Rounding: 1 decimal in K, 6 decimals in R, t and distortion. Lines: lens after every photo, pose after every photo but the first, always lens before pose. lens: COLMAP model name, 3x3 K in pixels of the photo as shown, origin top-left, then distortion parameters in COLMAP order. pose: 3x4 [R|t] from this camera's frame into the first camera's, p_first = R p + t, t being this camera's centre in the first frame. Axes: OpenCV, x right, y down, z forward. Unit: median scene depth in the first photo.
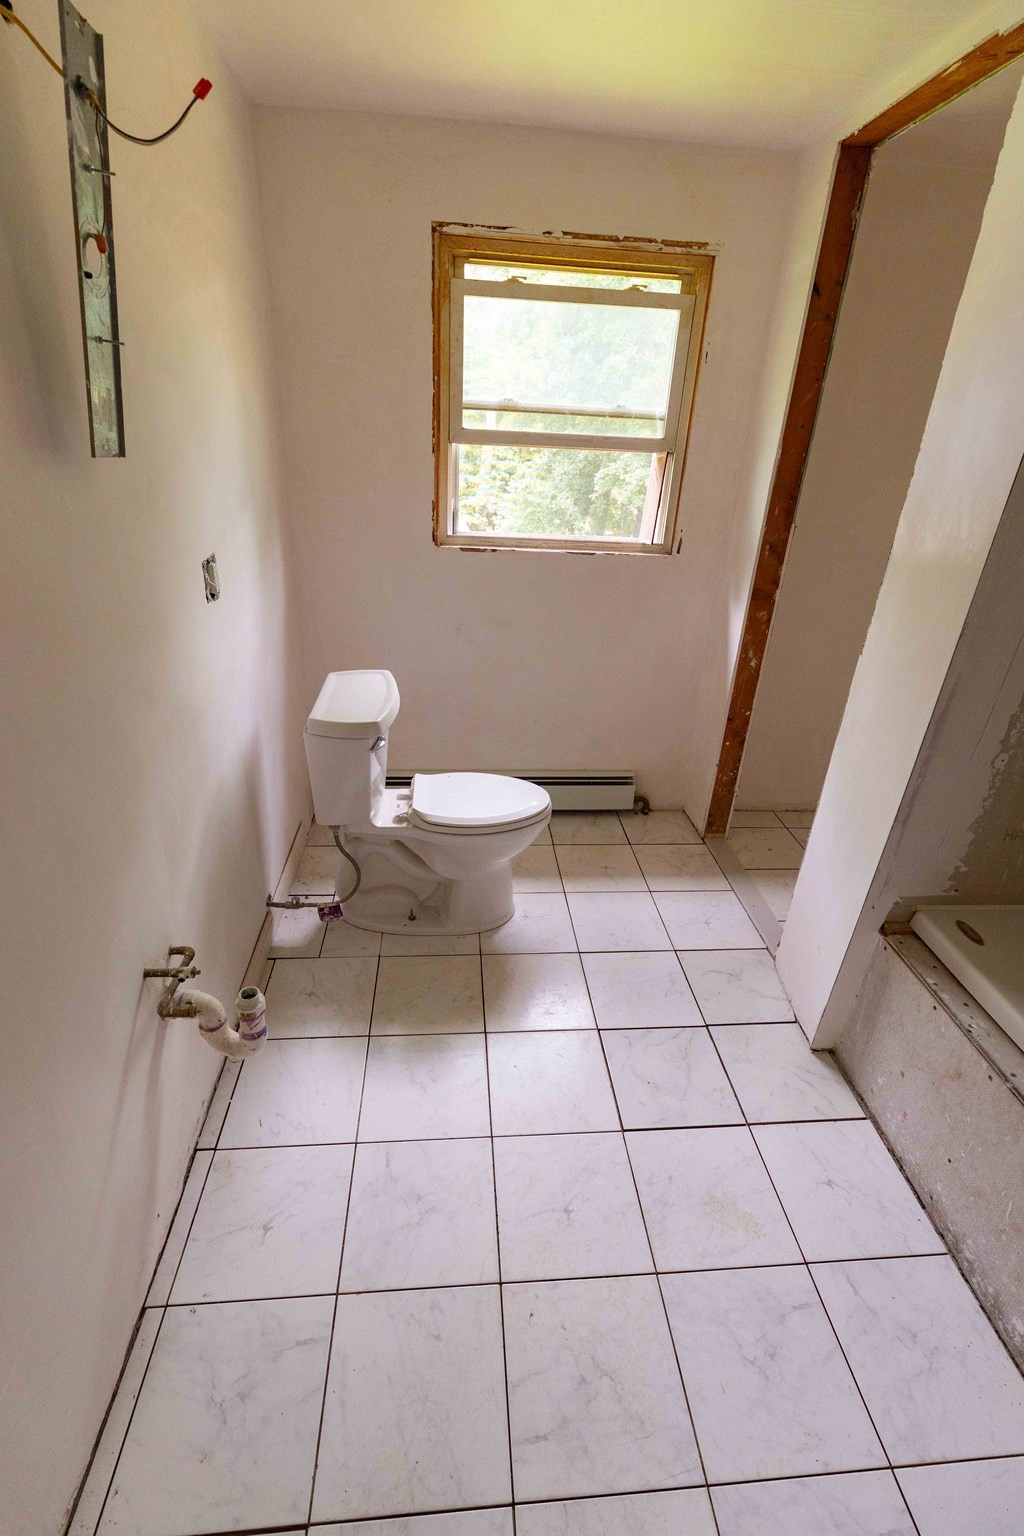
lens RADIAL K [[703.8, 0, 516.6], [0, 703.8, 770.7], [0, 0, 1]] dist [-0.004713, 0.003721]
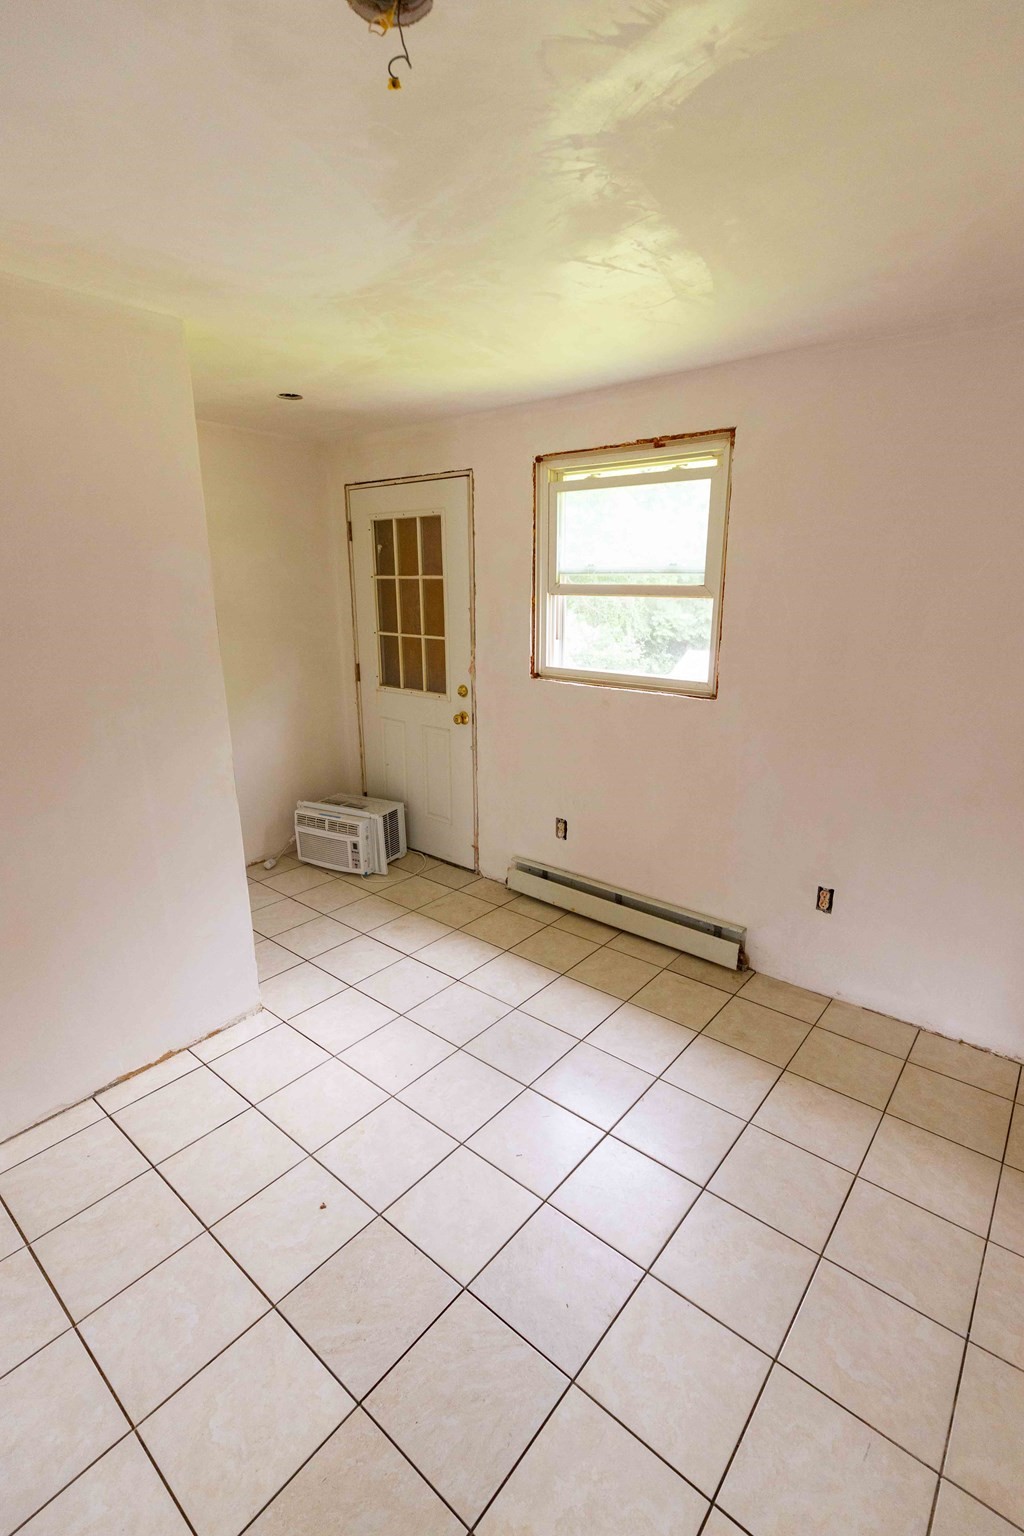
lens RADIAL K [[703.8, 0, 516.6], [0, 703.8, 770.7], [0, 0, 1]] dist [-0.004713, 0.003721]
pose [[0.709504, 0.137780, -0.691101, 0.883934], [-0.304354, 0.944431, -0.124174, 0.017037], [0.635588, 0.298441, 0.712011, 0.153275]]
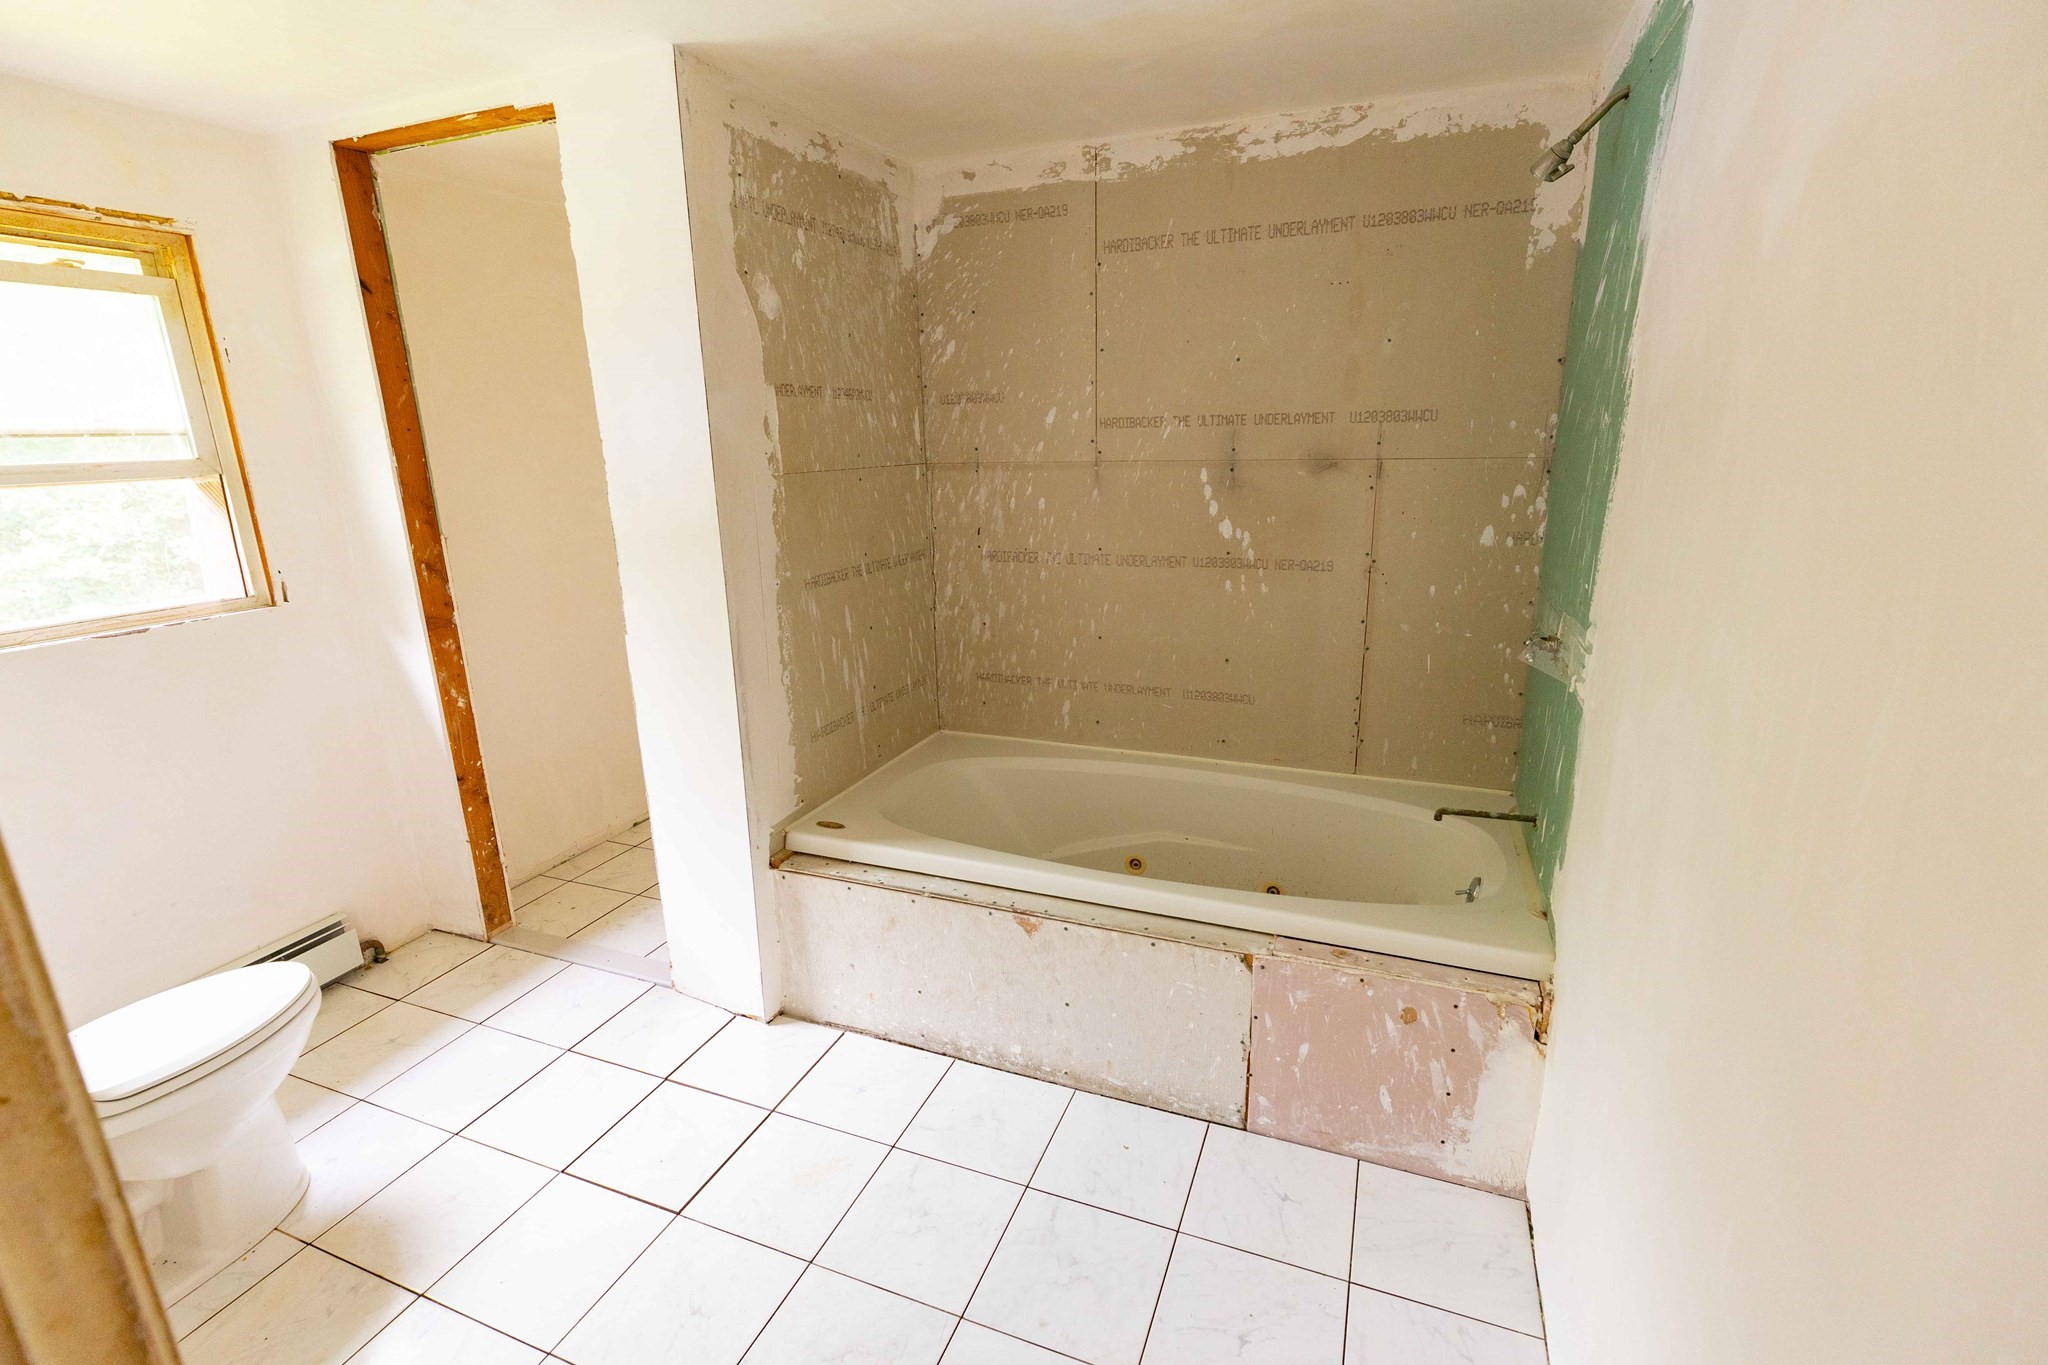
lens RADIAL K [[938.4, 0, 1020.2], [0, 938.4, 685.2], [0, 0, 1]] dist [-0.004713, 0.003721]
pose [[0.449950, -0.294785, 0.842999, -0.322451], [0.441777, 0.893835, 0.076763, 0.034928], [-0.776130, 0.337878, 0.532410, -0.091737]]
